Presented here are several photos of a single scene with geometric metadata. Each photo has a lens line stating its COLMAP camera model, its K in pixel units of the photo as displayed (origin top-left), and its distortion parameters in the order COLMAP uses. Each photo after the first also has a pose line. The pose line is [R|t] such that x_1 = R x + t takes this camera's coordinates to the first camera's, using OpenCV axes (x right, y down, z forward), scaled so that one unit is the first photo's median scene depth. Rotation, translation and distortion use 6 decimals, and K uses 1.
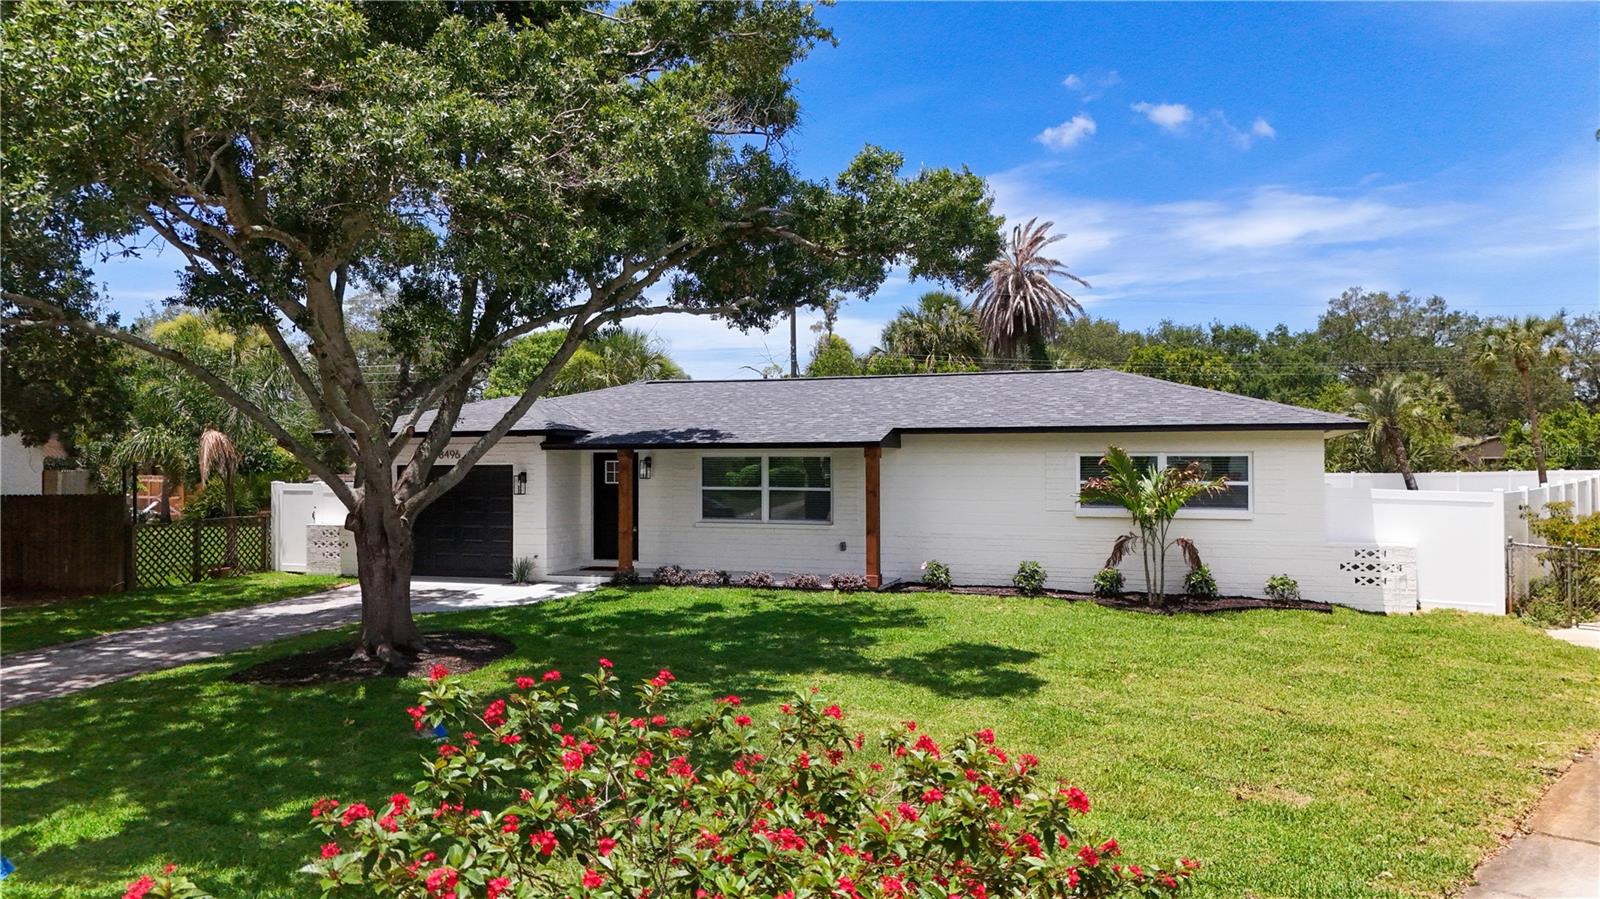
lens RADIAL K [[1146.0, 0, 802.4], [0, 1146.0, 454.0], [0, 0, 1]] dist [0.040203, -0.004317]
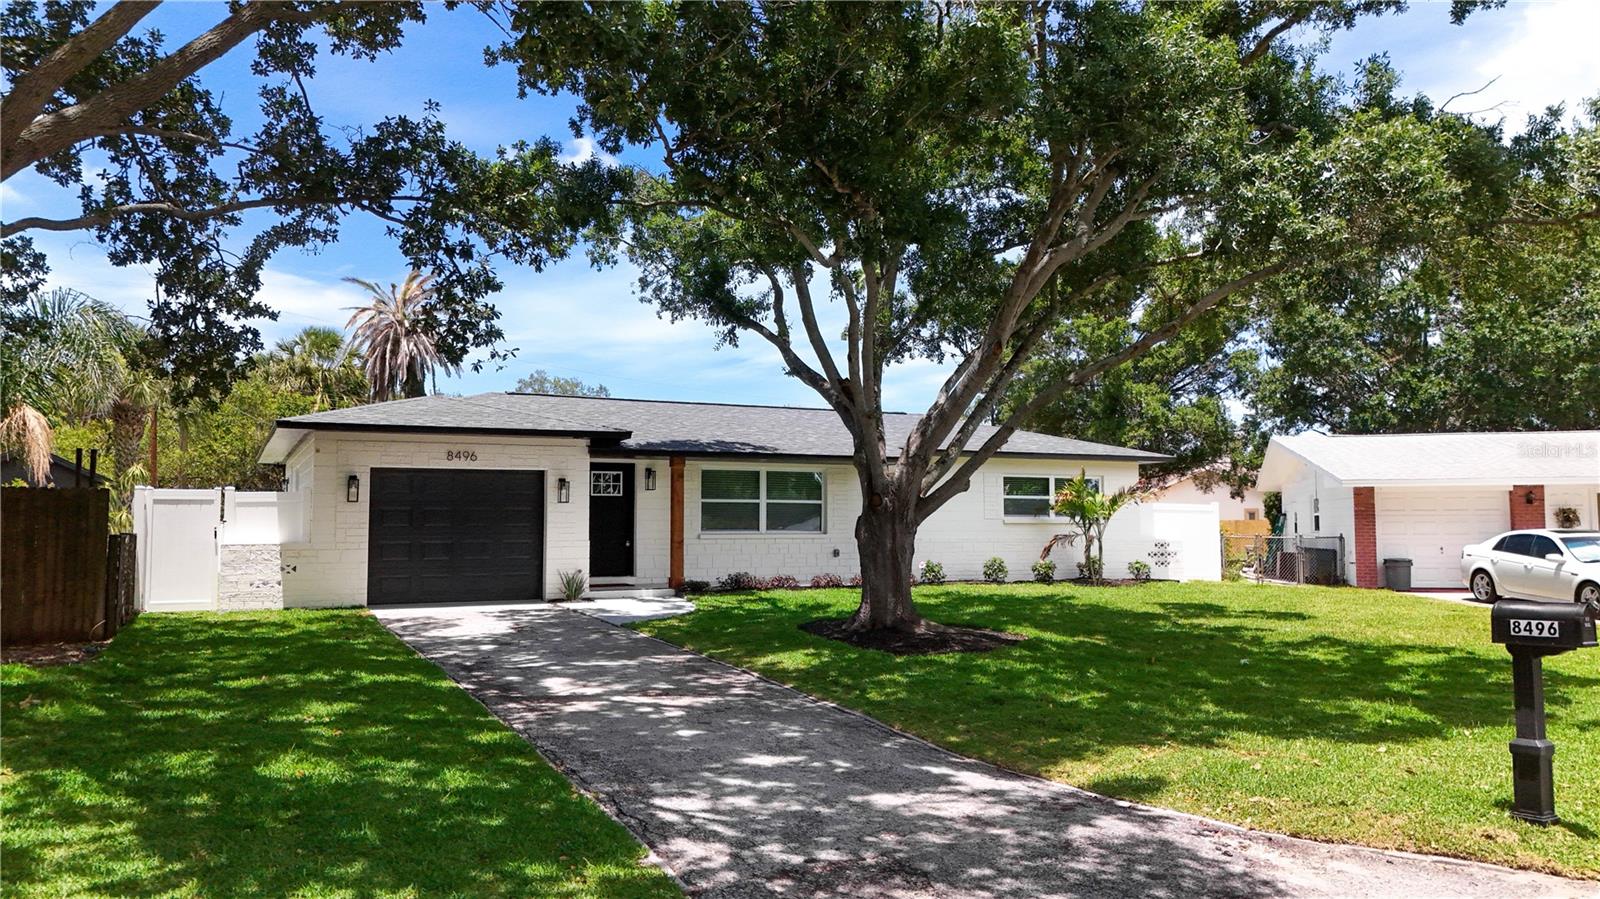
lens RADIAL K [[1146.0, 0, 793.6], [0, 1146.0, 446.6], [0, 0, 1]] dist [0.040203, -0.004317]
pose [[0.703593, 0.052051, 0.708694, -0.828573], [-0.002863, 0.997513, -0.070421, 0.059207], [-0.710598, 0.047519, 0.701992, 0.258824]]
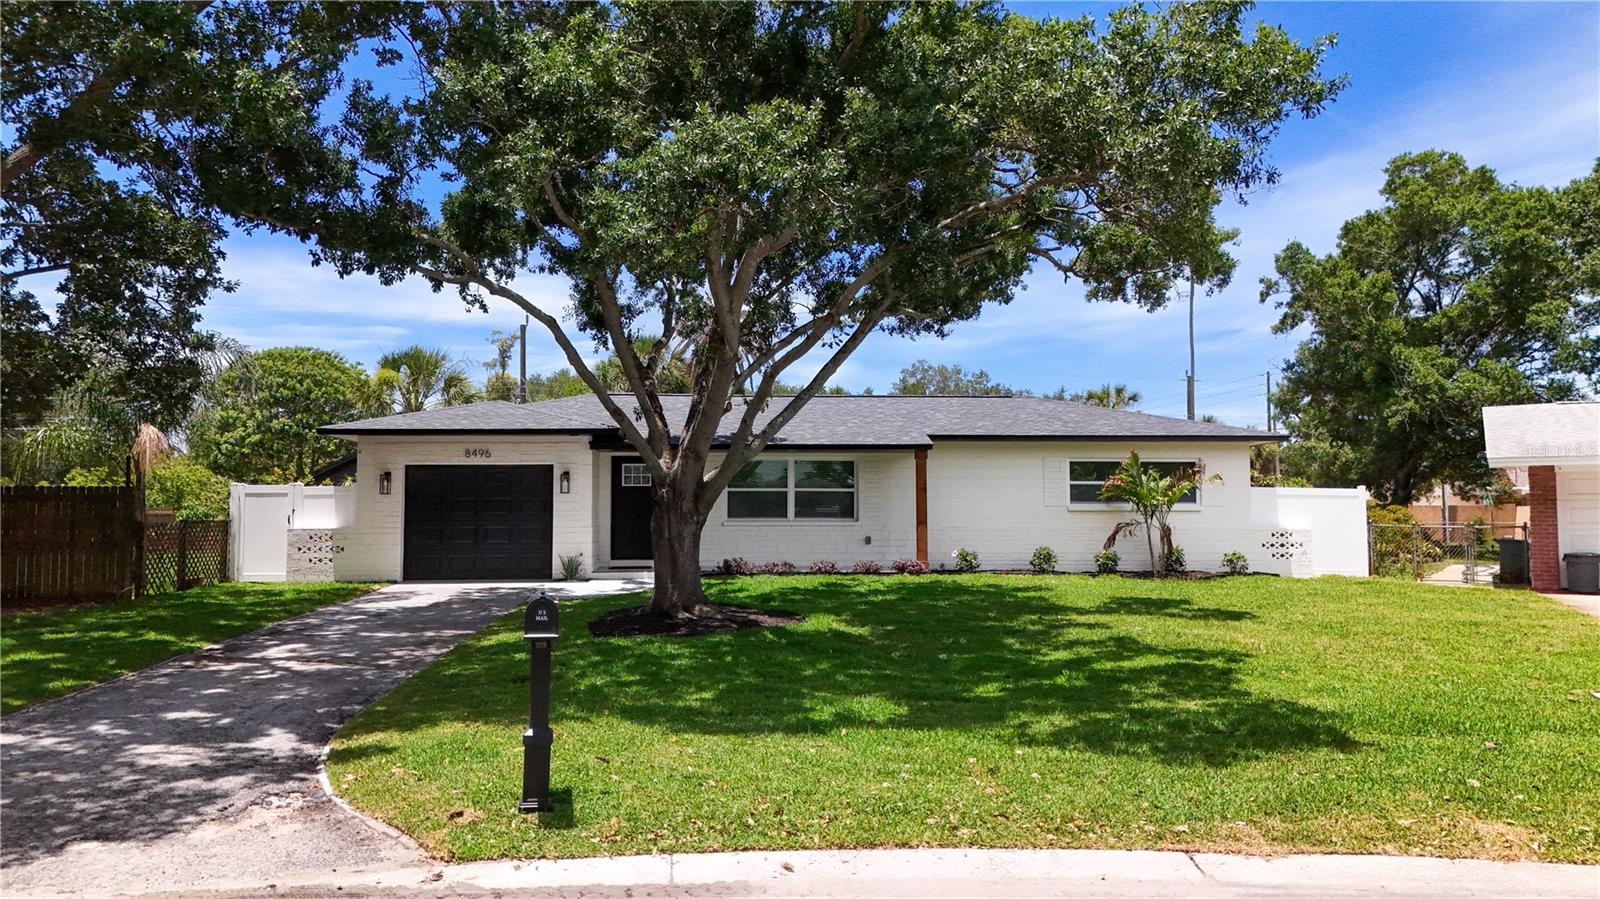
lens RADIAL K [[1146.0, 0, 798.4], [0, 1146.0, 454.0], [0, 0, 1]] dist [0.040203, -0.004317]
pose [[0.920197, 0.022143, 0.390829, -0.492965], [-0.002424, 0.998702, -0.050876, 0.056455], [-0.391448, 0.045869, 0.919056, -0.007407]]
